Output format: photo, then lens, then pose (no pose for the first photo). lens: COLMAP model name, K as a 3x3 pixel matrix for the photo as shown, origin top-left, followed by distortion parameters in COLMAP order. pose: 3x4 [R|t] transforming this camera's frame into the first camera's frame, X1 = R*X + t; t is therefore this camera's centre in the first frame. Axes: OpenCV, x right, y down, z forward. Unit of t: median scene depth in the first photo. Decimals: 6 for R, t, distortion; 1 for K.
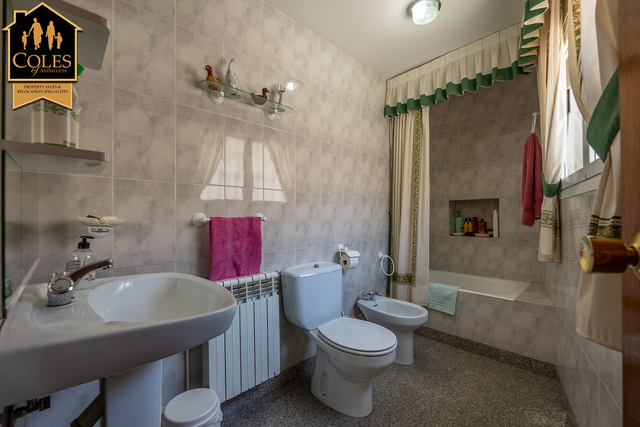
lens RADIAL K [[270.0, 0, 315.1], [0, 270.0, 214.7], [0, 0, 1]] dist [-0.005071, -0.000323]
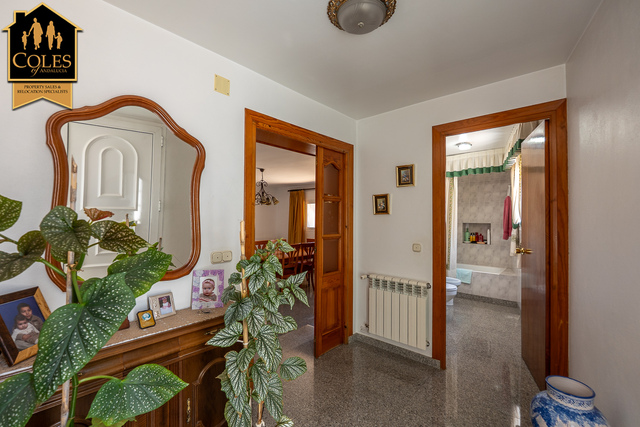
lens RADIAL K [[270.0, 0, 324.1], [0, 270.0, 215.1], [0, 0, 1]] dist [-0.005071, -0.000323]
pose [[0.996232, 0.015637, 0.085306, -0.702855], [-0.014958, 0.999851, -0.008600, -0.095928], [-0.085428, 0.007291, 0.996318, -0.853579]]
